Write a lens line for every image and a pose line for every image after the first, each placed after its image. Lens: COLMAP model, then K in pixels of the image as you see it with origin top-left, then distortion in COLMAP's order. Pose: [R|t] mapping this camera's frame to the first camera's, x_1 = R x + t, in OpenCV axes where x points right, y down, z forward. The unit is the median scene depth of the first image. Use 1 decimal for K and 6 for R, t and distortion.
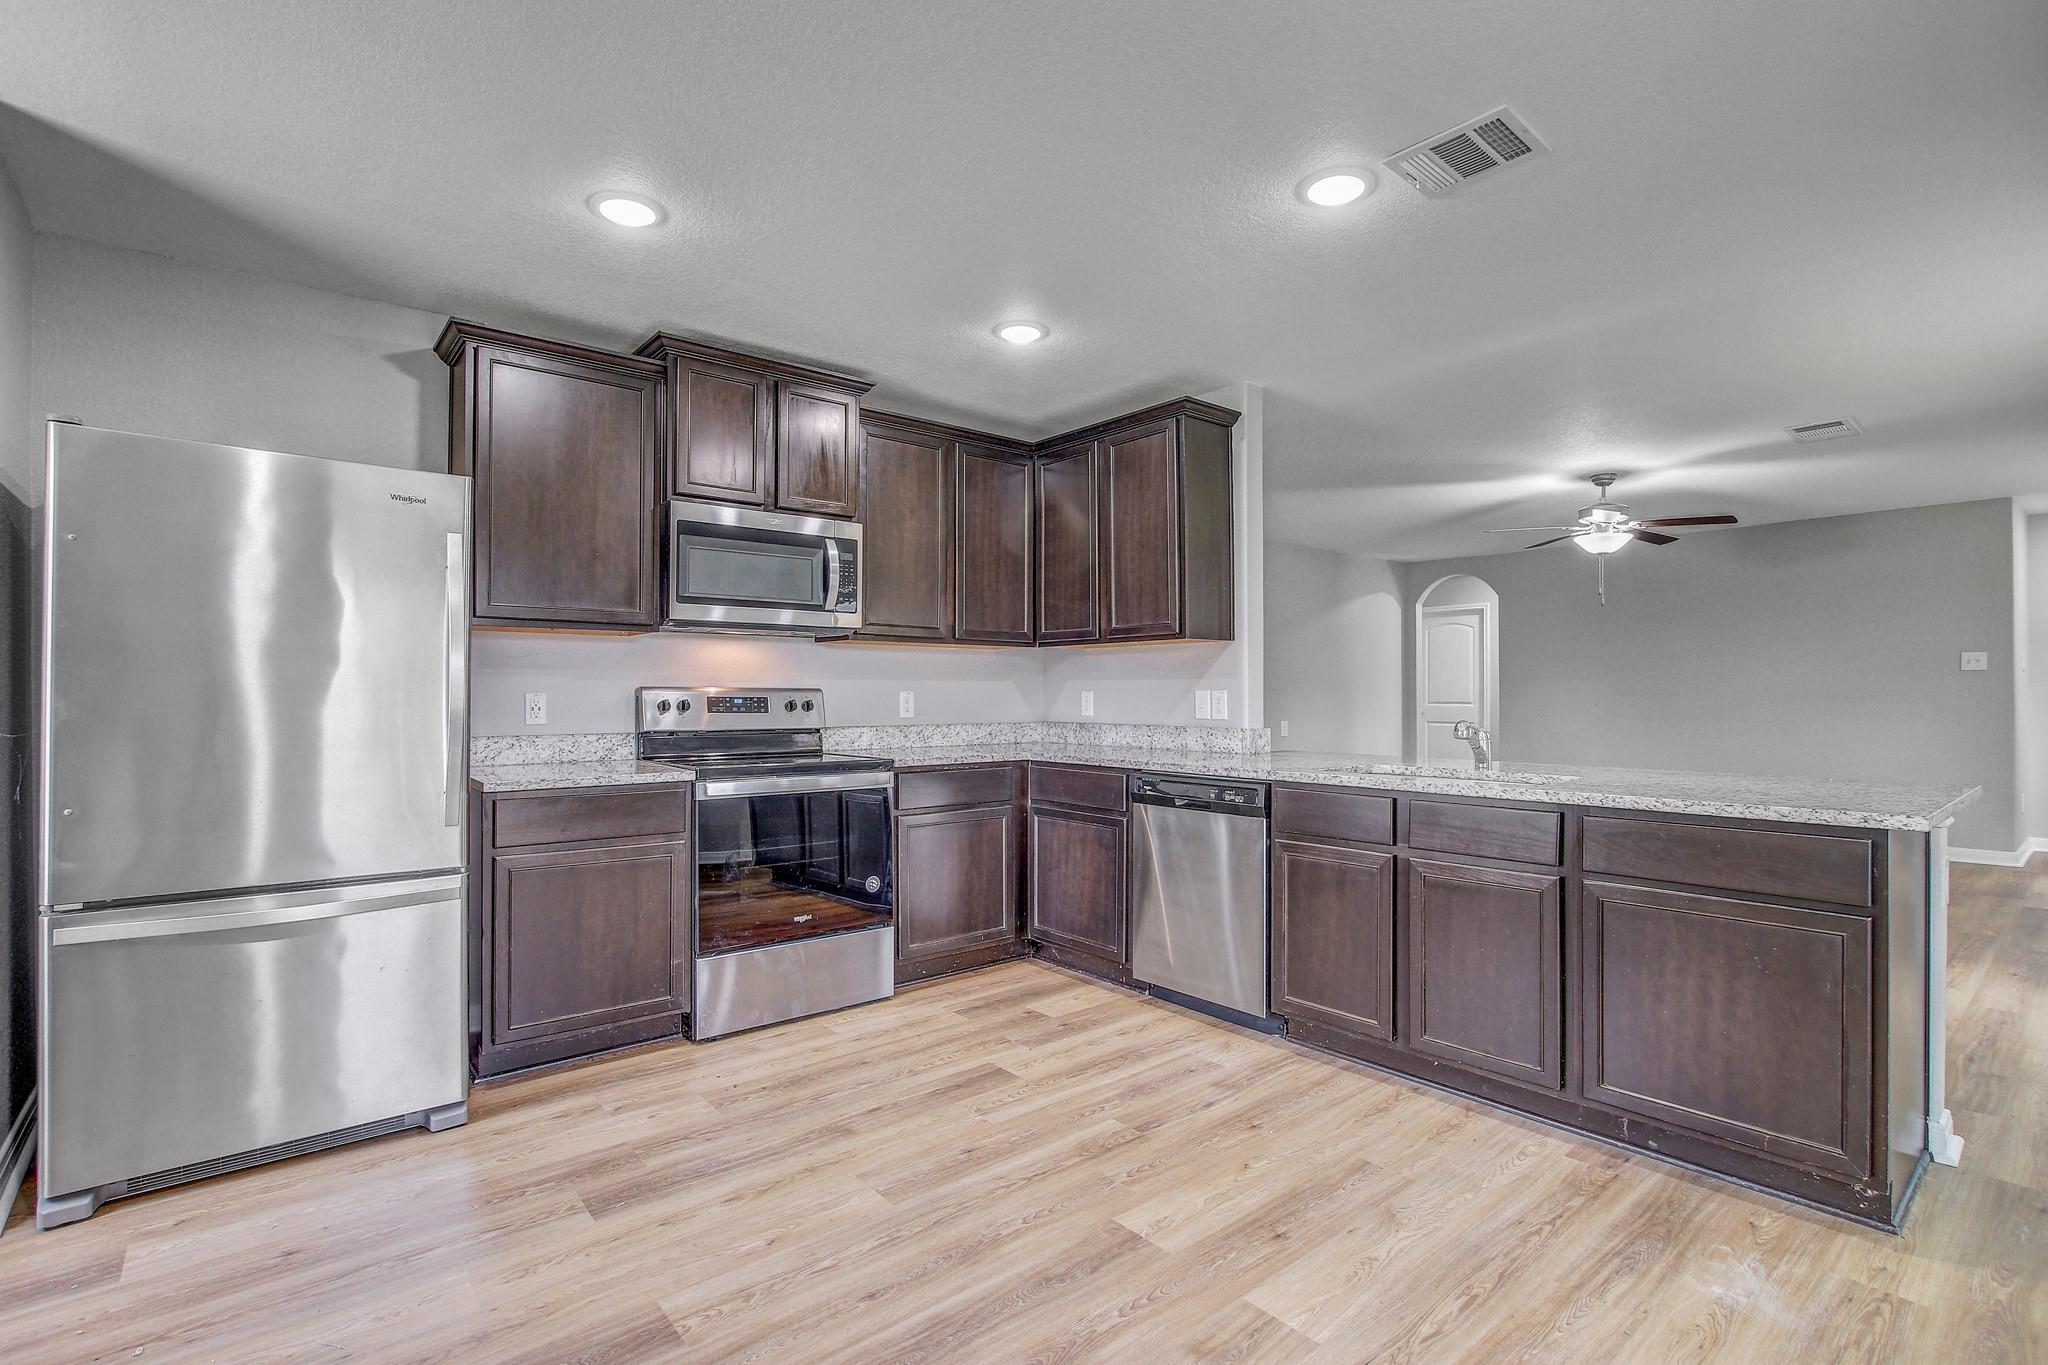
lens RADIAL K [[941.5, 0, 1019.6], [0, 941.5, 686.8], [0, 0, 1]] dist [-0.022435, 0.000826]
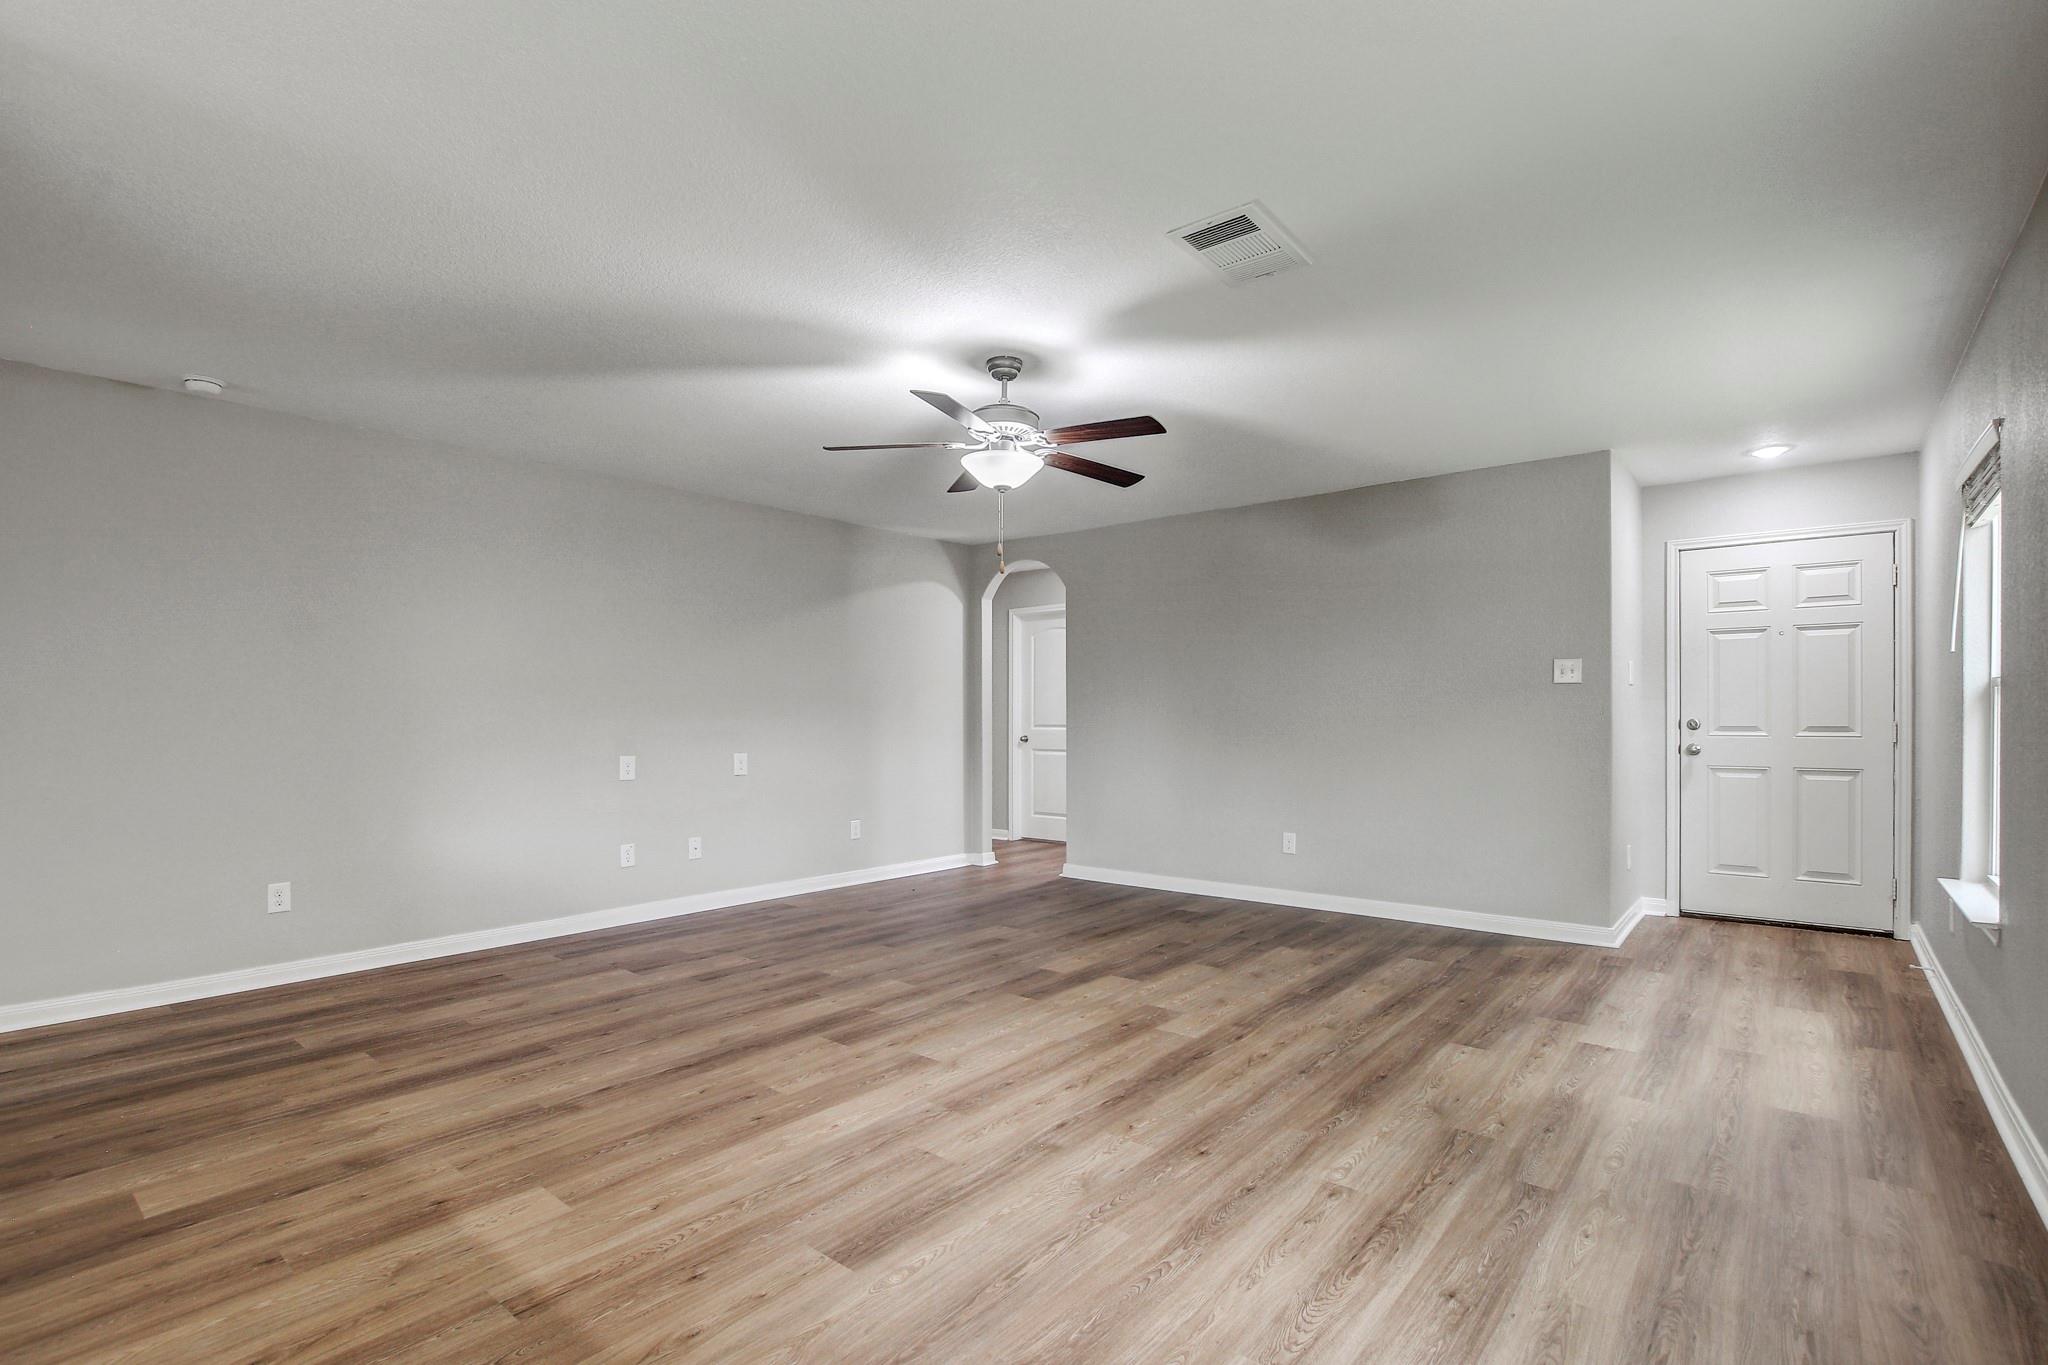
lens RADIAL K [[953.5, 0, 1023.5], [0, 953.5, 719.4], [0, 0, 1]] dist [-0.024530, 0.000184]
pose [[0.981407, -0.001675, 0.191931, 0.822449], [-0.000919, 0.999910, 0.013421, 0.002502], [-0.191936, -0.013348, 0.981317, 0.597717]]
